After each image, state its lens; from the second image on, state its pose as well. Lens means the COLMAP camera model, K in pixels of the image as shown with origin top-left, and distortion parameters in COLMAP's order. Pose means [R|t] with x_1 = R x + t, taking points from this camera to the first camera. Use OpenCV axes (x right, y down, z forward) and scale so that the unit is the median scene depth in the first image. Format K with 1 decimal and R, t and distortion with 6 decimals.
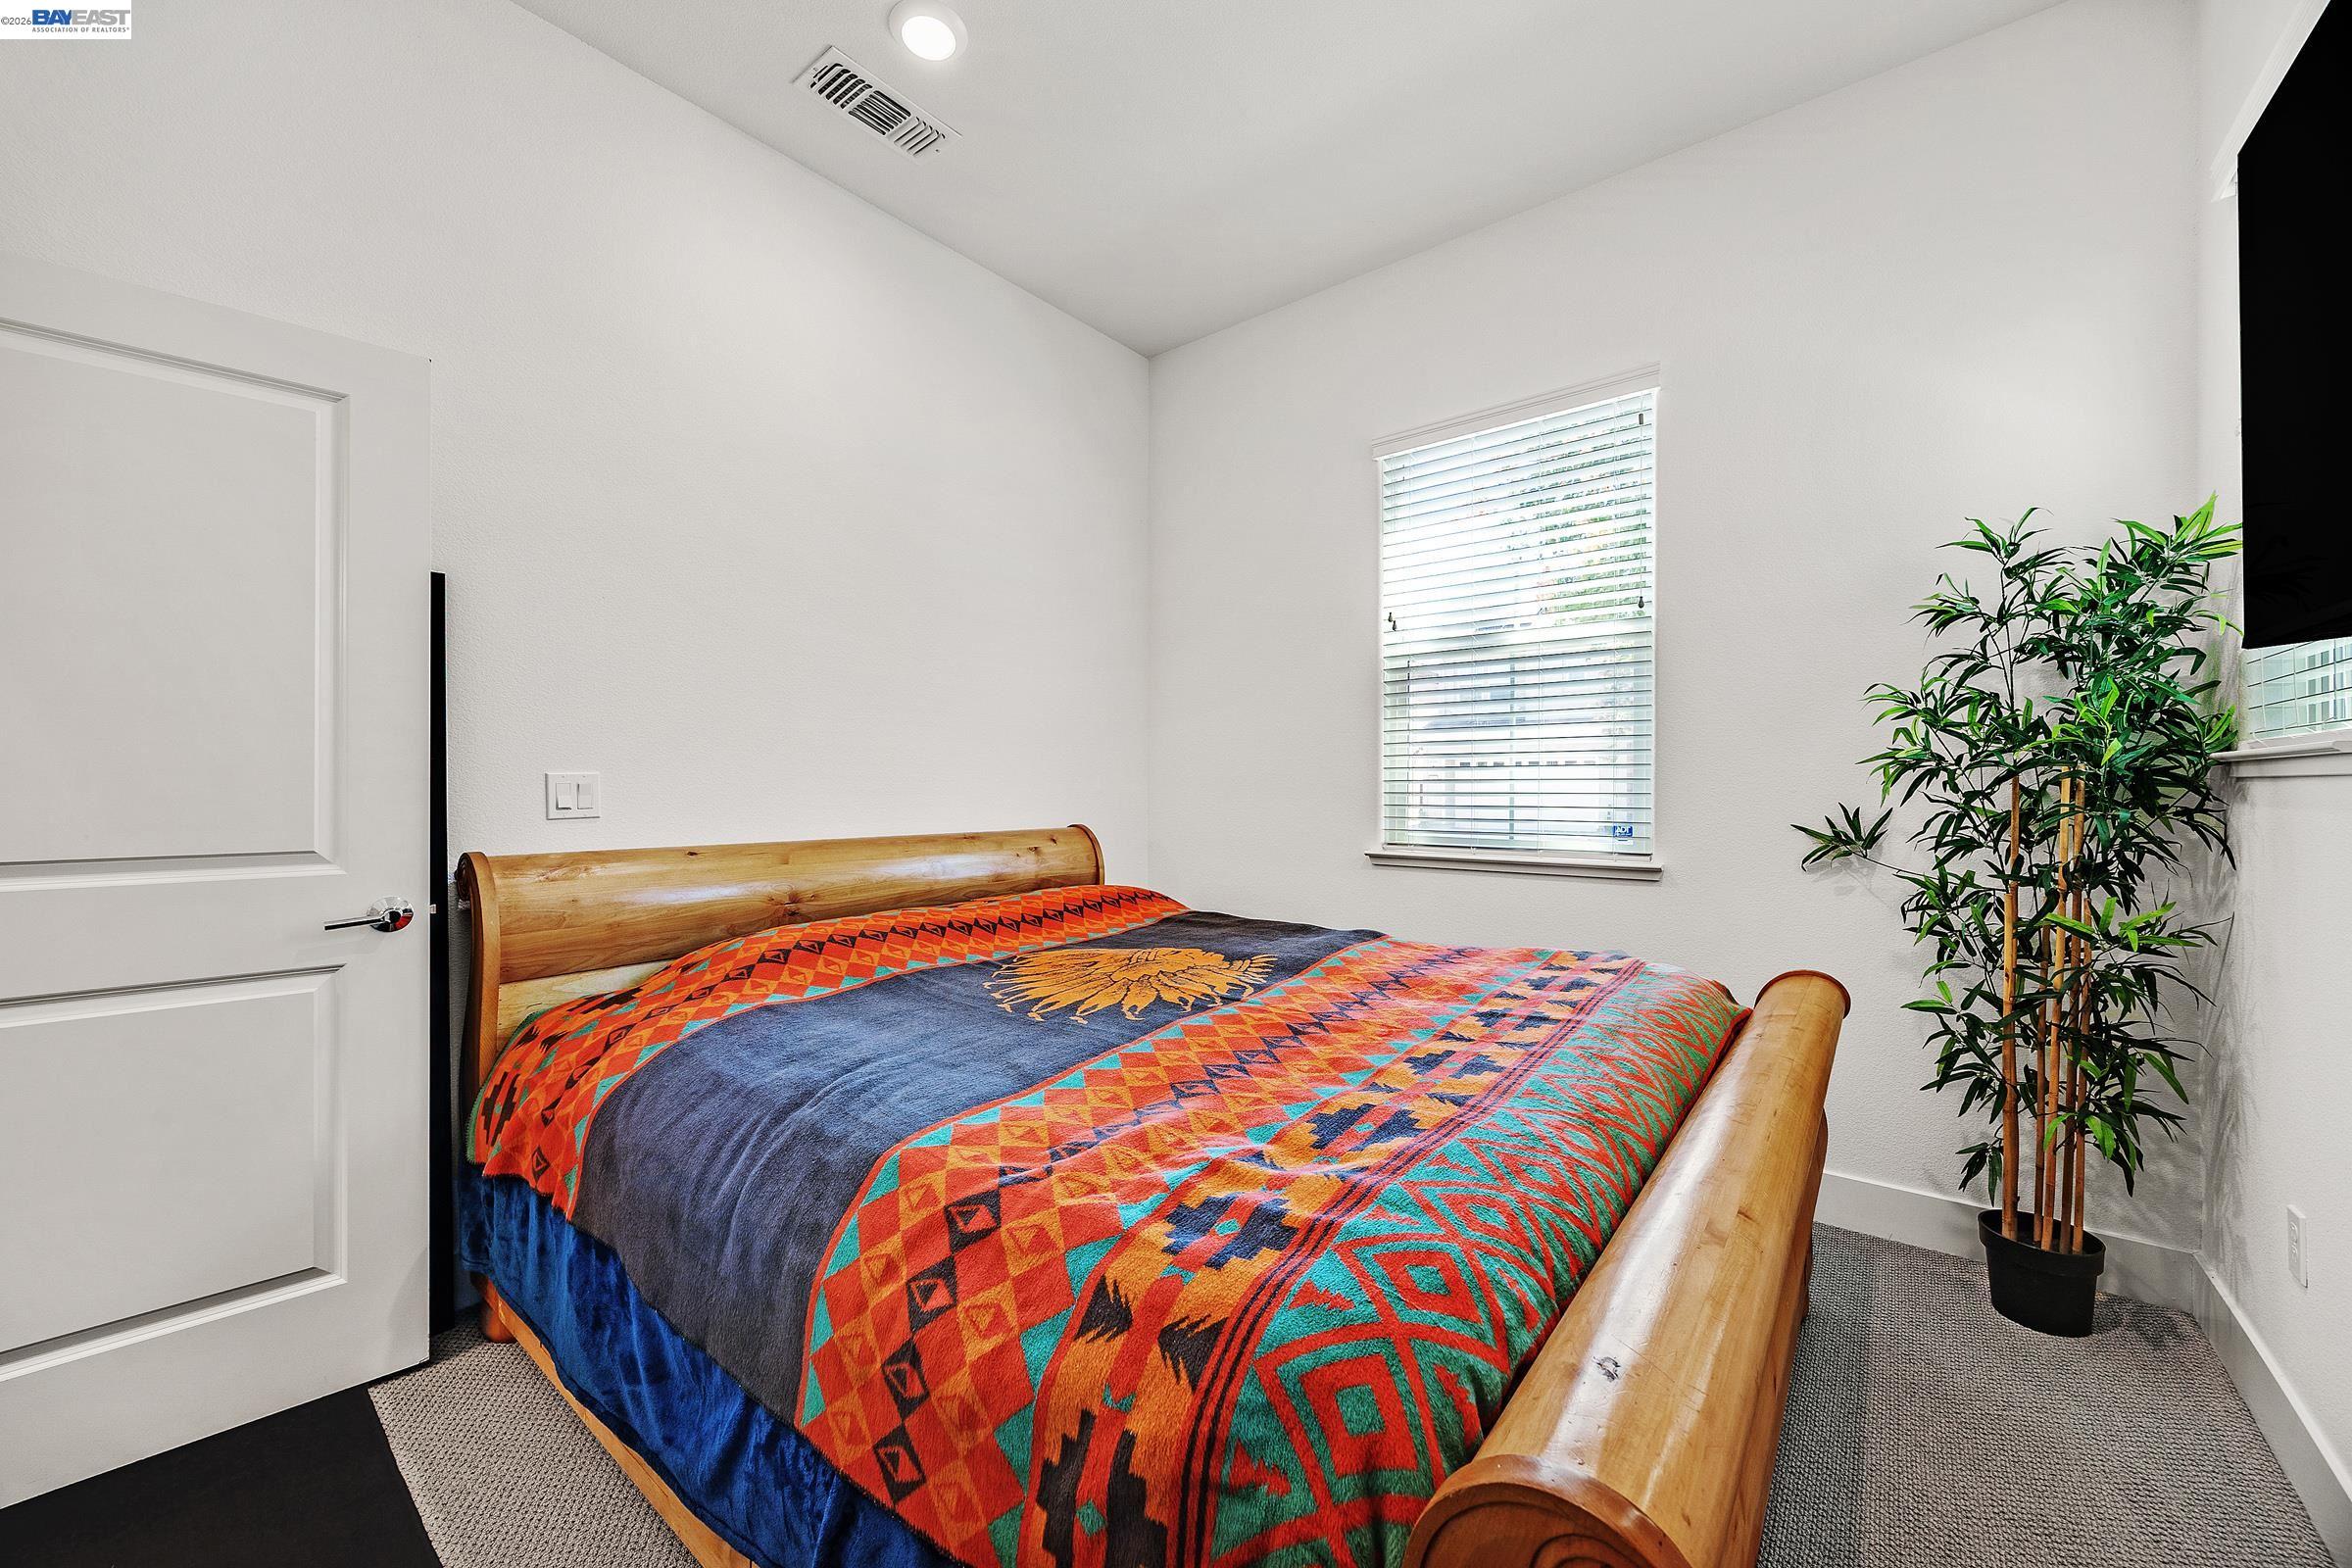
lens RADIAL K [[898.0, 0, 1182.5], [0, 898.0, 786.5], [0, 0, 1]] dist [-0.000721, -0.000510]
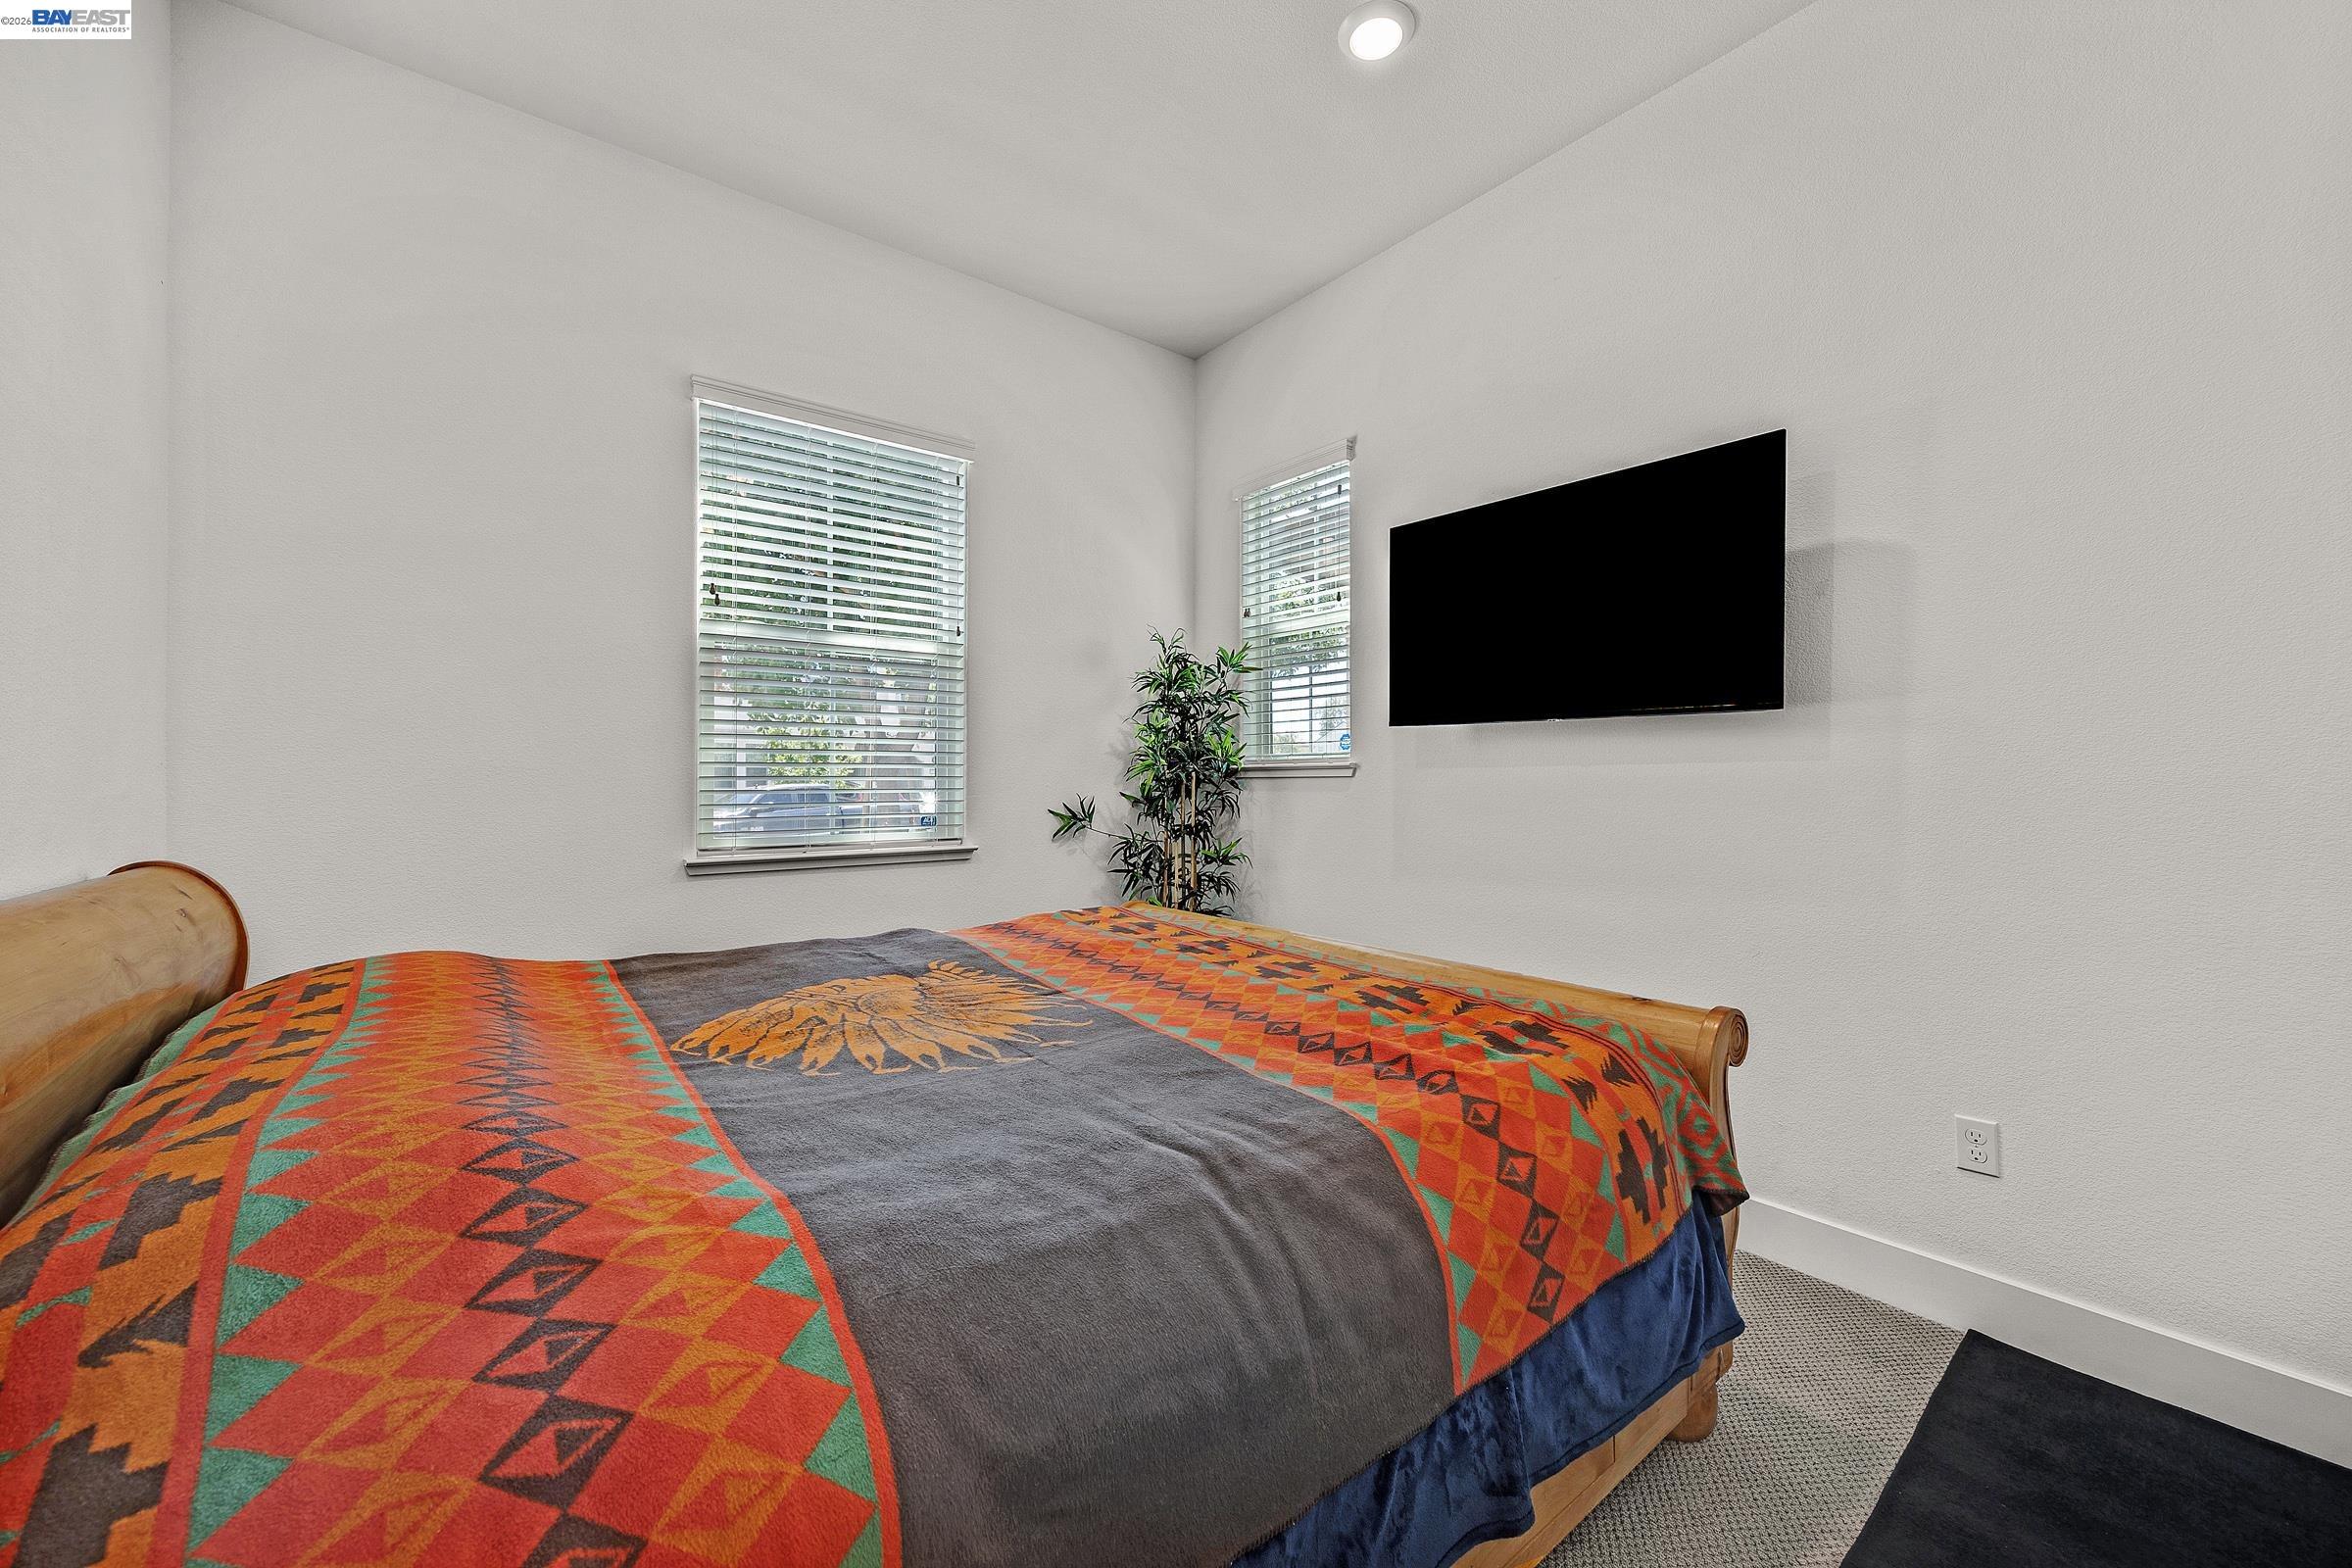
lens RADIAL K [[898.0, 0, 1181.2], [0, 898.0, 786.1], [0, 0, 1]] dist [-0.000721, -0.000510]
pose [[0.225267, -0.004193, 0.974288, -0.881310], [0.004429, 0.999985, 0.003279, 0.002516], [-0.974287, 0.003577, 0.225282, 0.629153]]
